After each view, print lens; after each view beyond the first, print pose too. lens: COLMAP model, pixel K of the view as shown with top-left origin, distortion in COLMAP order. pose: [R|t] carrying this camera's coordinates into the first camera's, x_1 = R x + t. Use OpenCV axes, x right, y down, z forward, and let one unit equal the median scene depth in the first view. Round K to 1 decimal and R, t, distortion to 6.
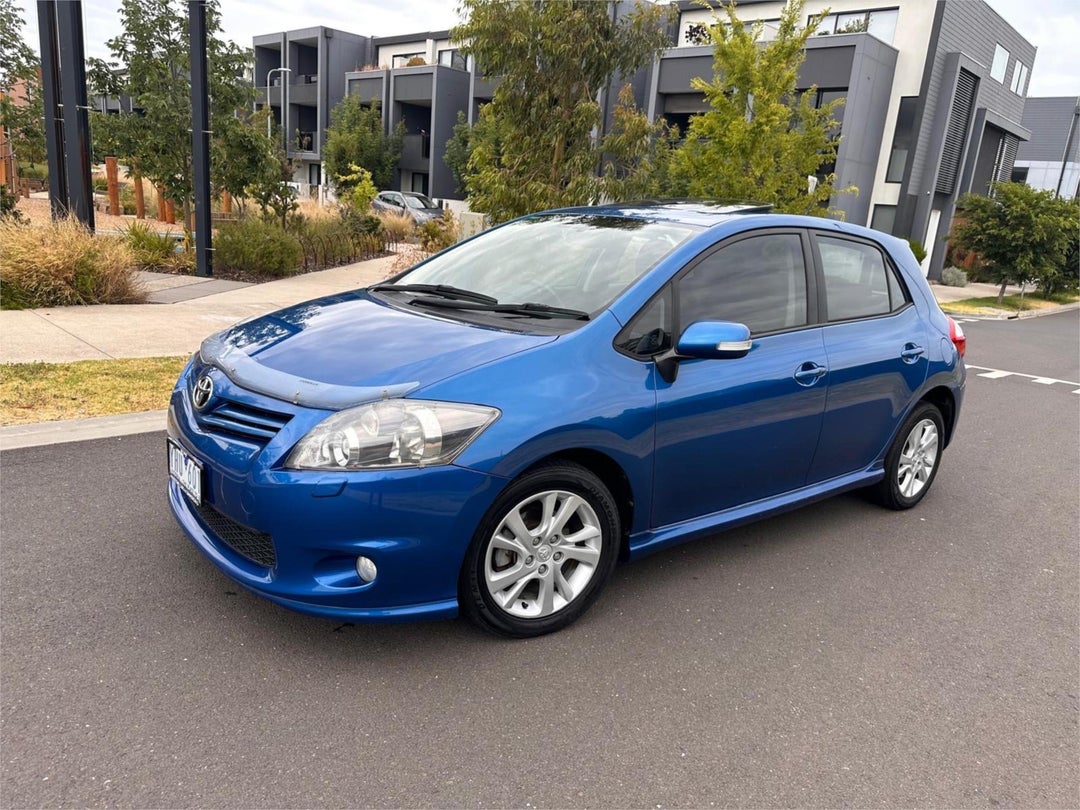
lens RADIAL K [[764.2, 0, 531.4], [0, 764.2, 415.7], [0, 0, 1]] dist [0.035045, -0.064424]
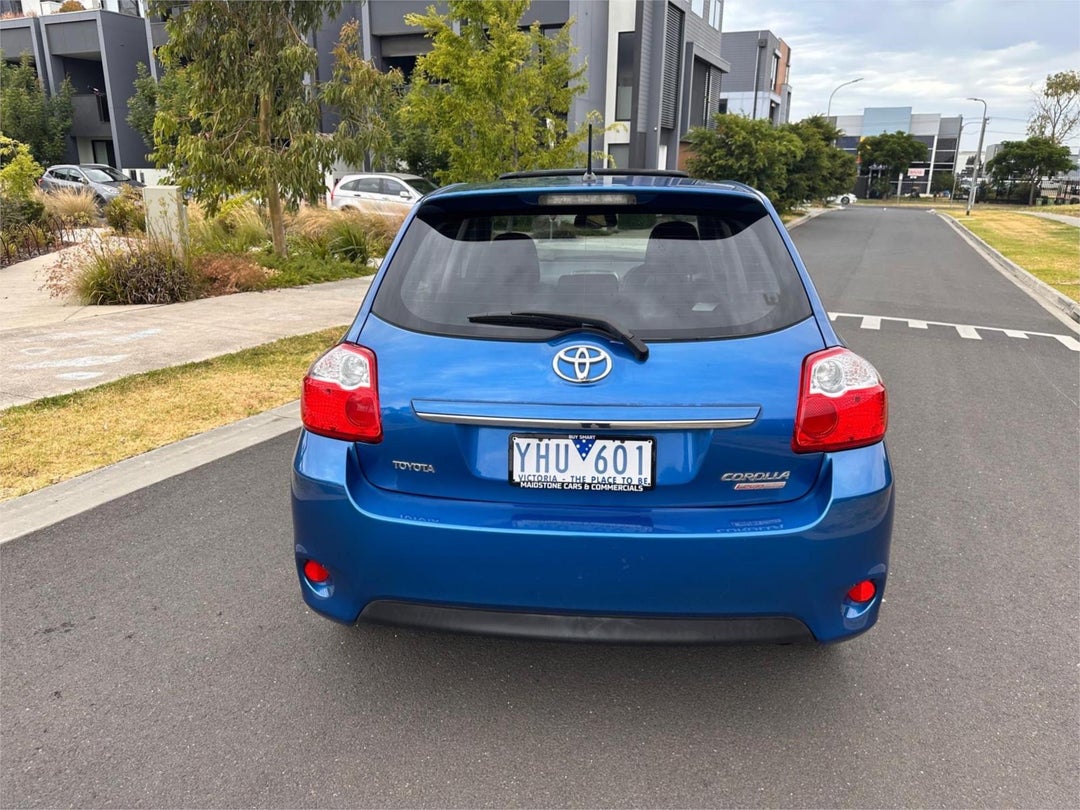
lens RADIAL K [[772.4, 0, 536.7], [0, 772.4, 398.3], [0, 0, 1]] dist [0.002796, -0.011091]
pose [[0.940068, -0.163217, 0.299386, 0.010113], [0.152653, 0.986546, 0.058510, -0.043501], [-0.304908, -0.009301, 0.952336, 0.140772]]
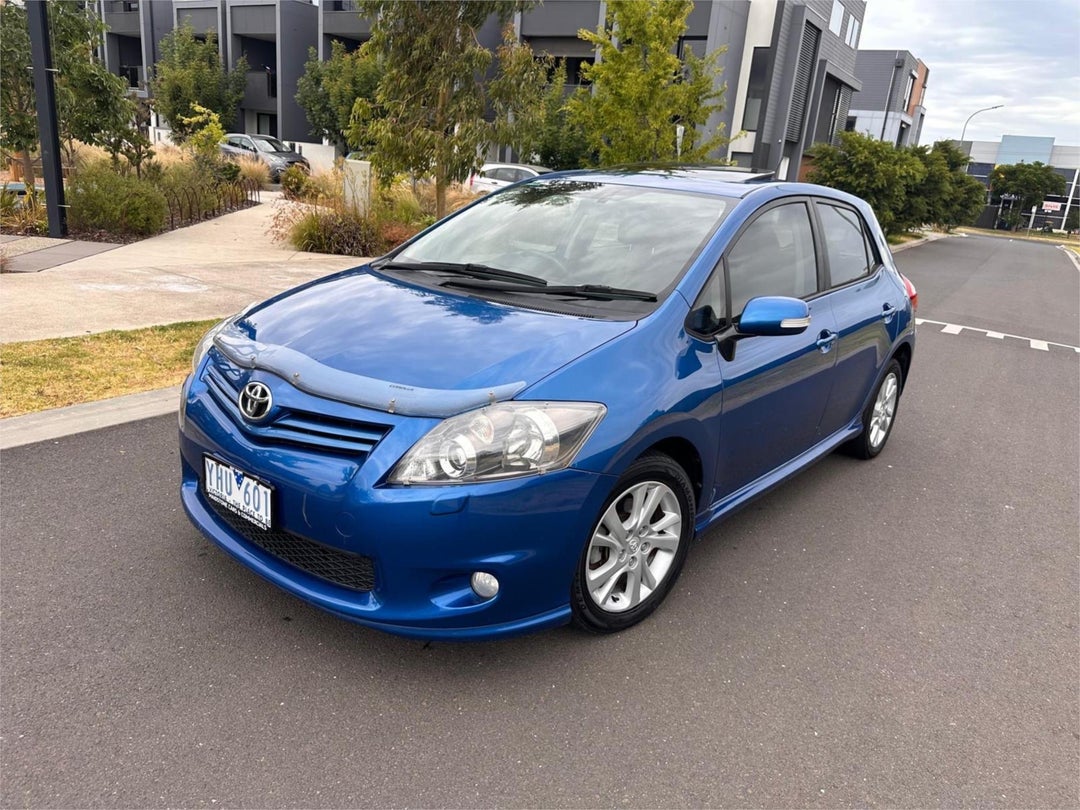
lens RADIAL K [[773.1, 0, 542.9], [0, 773.1, 402.7], [0, 0, 1]] dist [0.003202, -0.020745]
pose [[0.979192, -0.058199, 0.194413, -0.058532], [0.048189, 0.997277, 0.055832, -0.013133], [-0.197133, -0.045301, 0.979329, 0.013687]]
